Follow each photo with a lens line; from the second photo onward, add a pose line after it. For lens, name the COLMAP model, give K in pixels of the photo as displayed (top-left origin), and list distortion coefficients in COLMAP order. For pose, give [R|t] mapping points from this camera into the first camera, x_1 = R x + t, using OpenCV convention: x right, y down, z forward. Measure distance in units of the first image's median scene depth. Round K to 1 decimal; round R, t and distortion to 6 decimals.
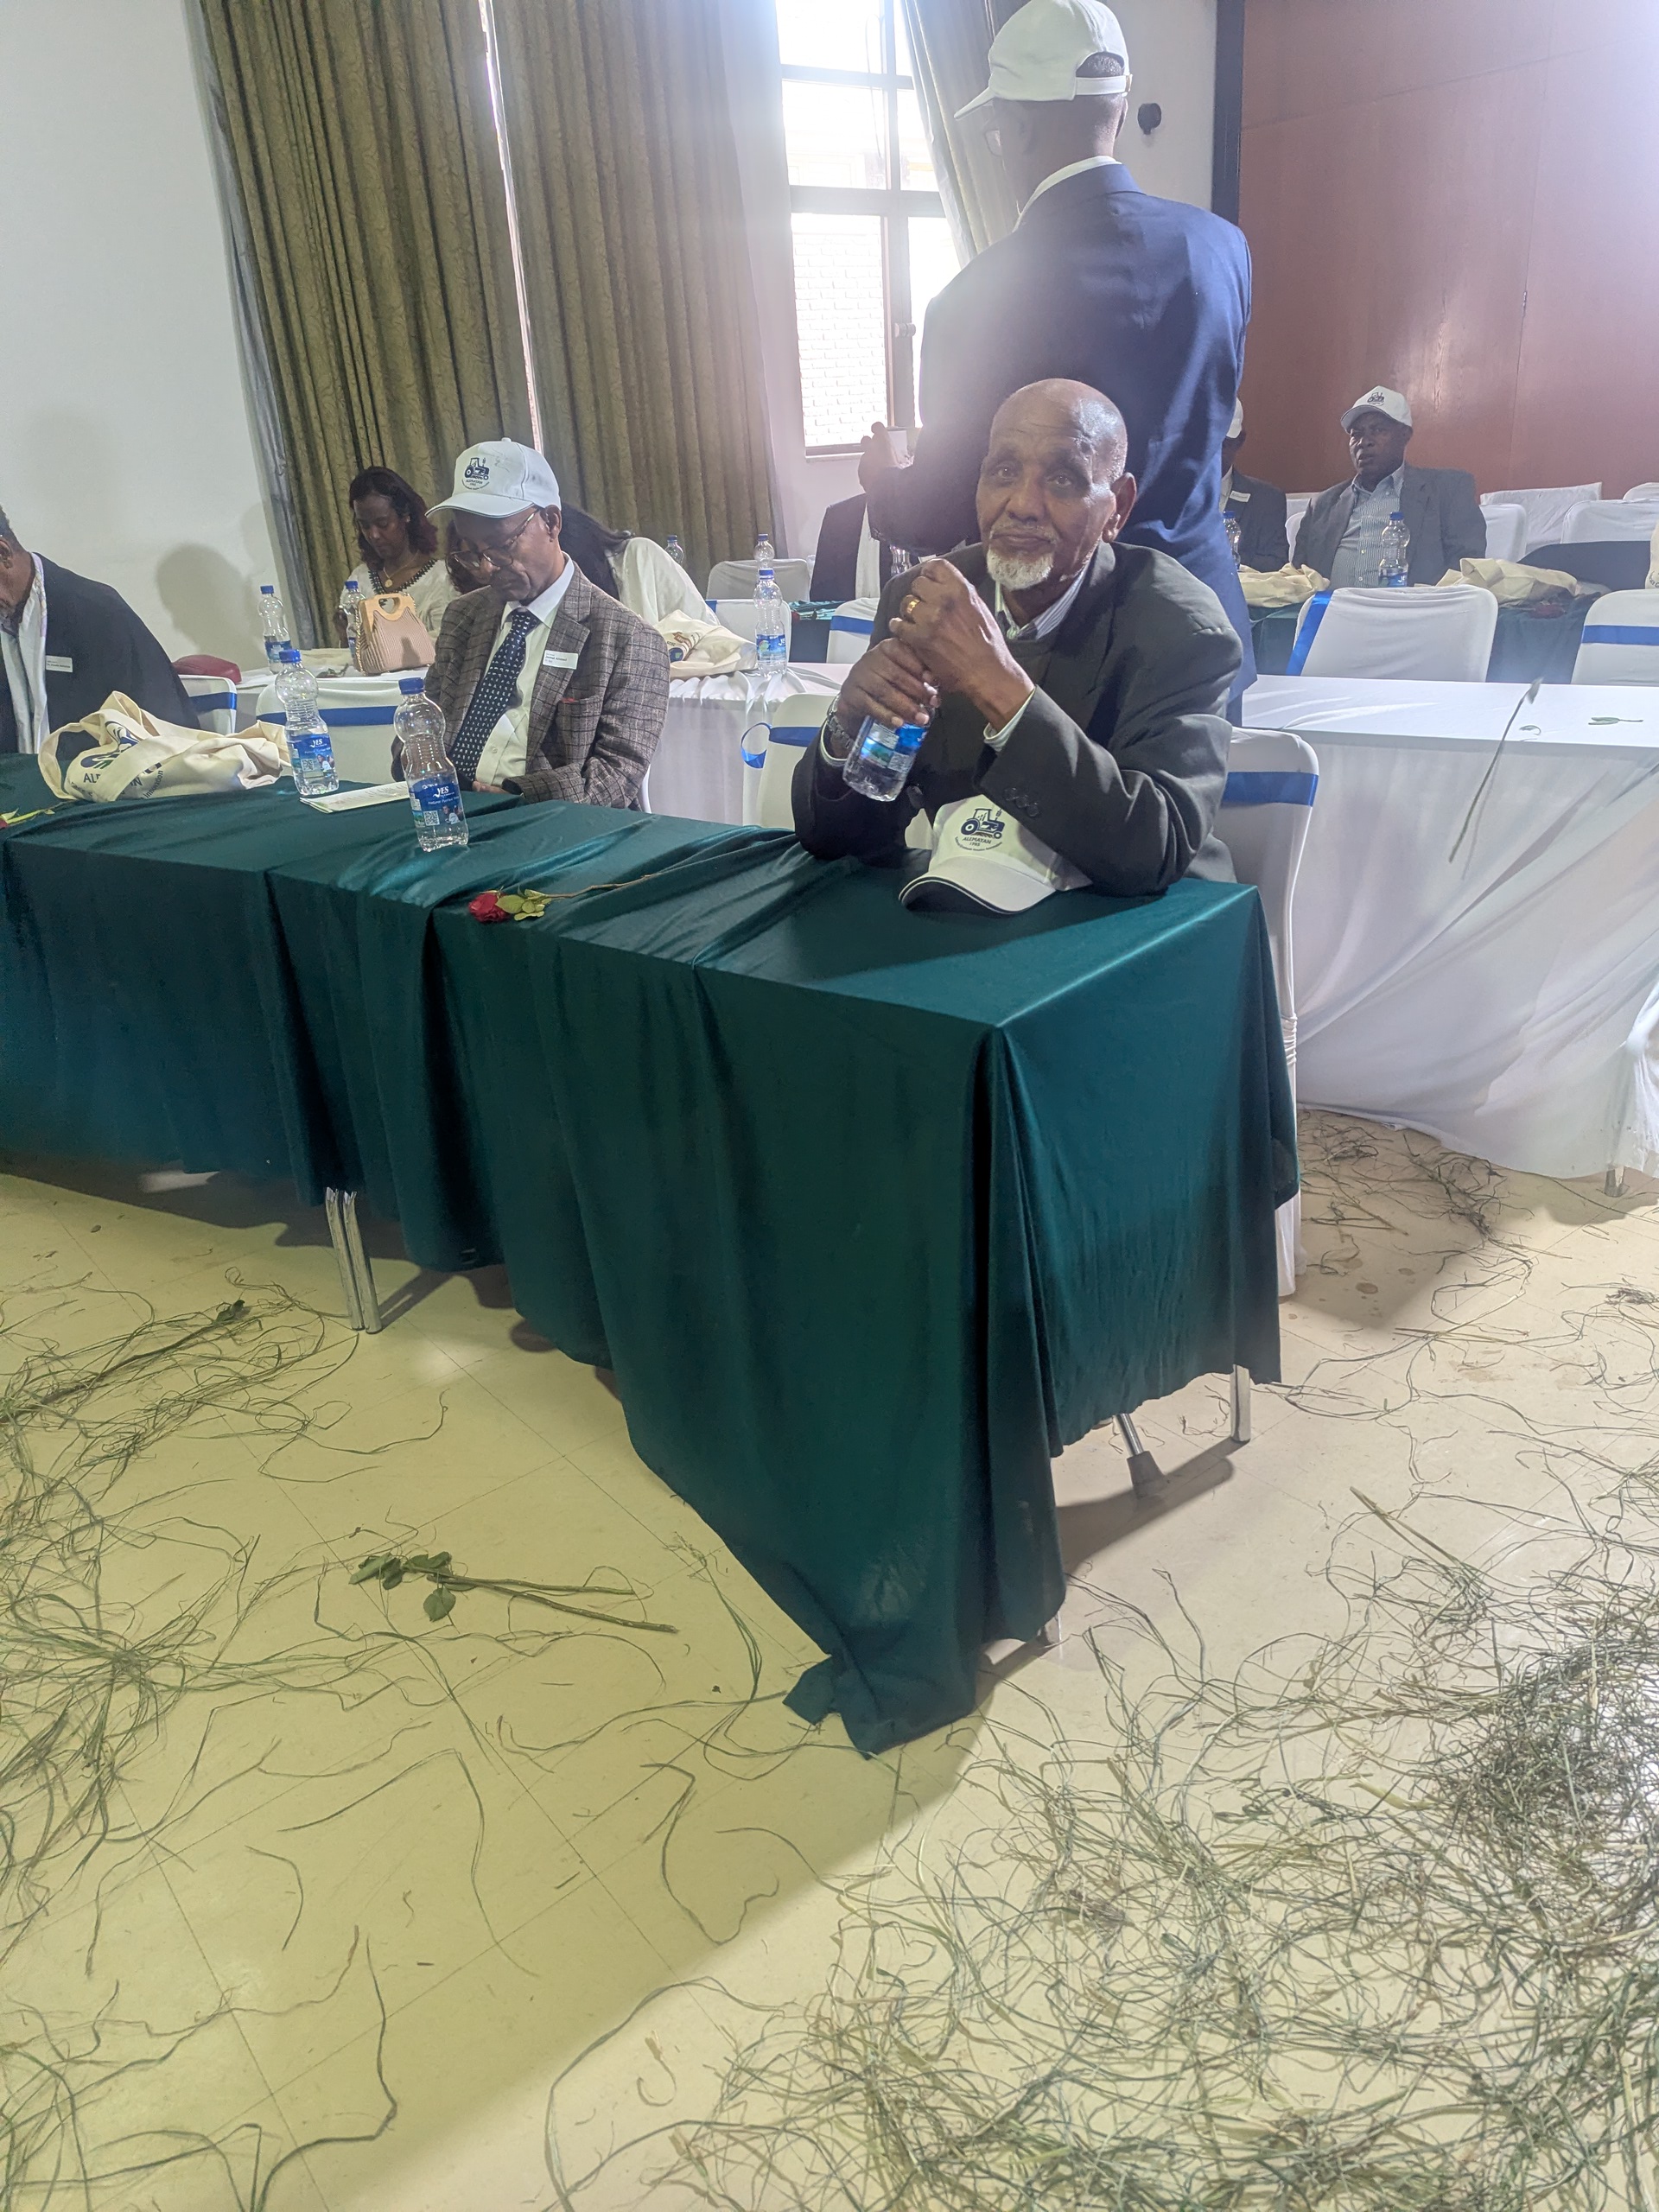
lens RADIAL K [[1522.3, 0, 842.0], [0, 1522.3, 1151.7], [0, 0, 1]] dist [0.042302, -0.038758]
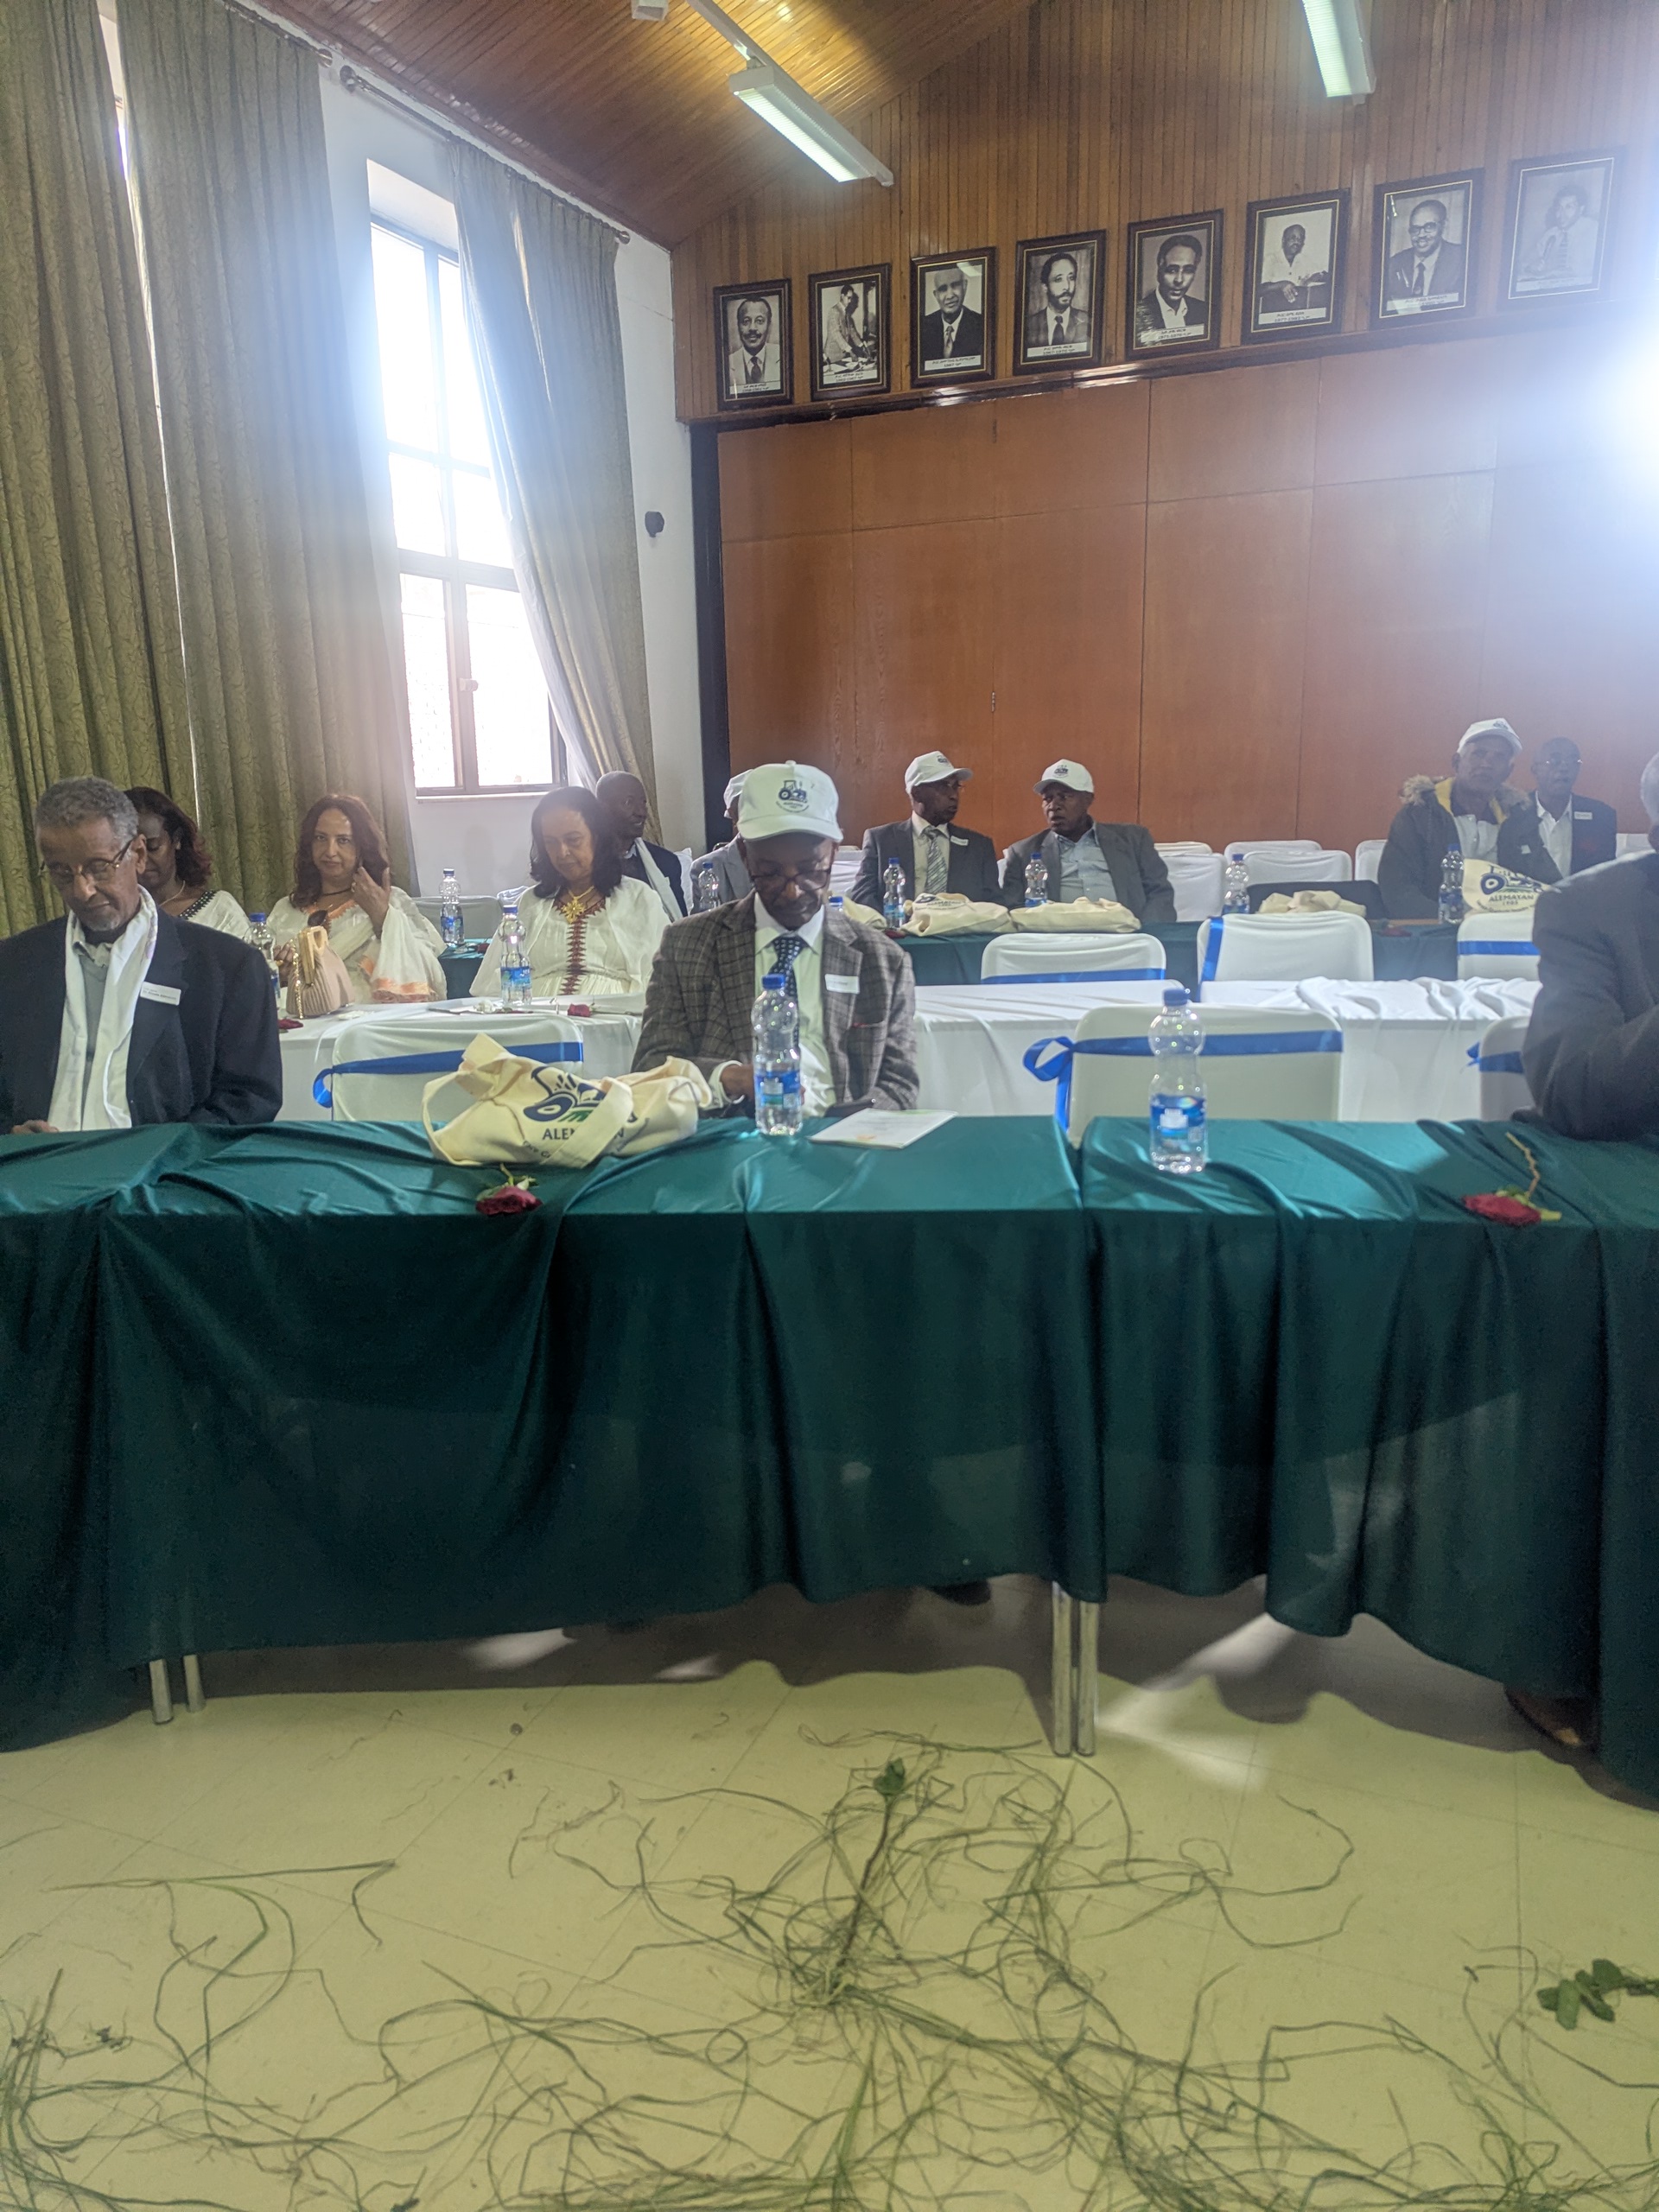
lens RADIAL K [[1522.3, 0, 803.6], [0, 1522.3, 1159.6], [0, 0, 1]] dist [0.042302, -0.038758]
pose [[0.877530, -0.073564, 0.473845, -0.651956], [0.169553, 0.971930, -0.163110, -0.068499], [-0.448545, 0.223476, 0.865370, 0.226036]]
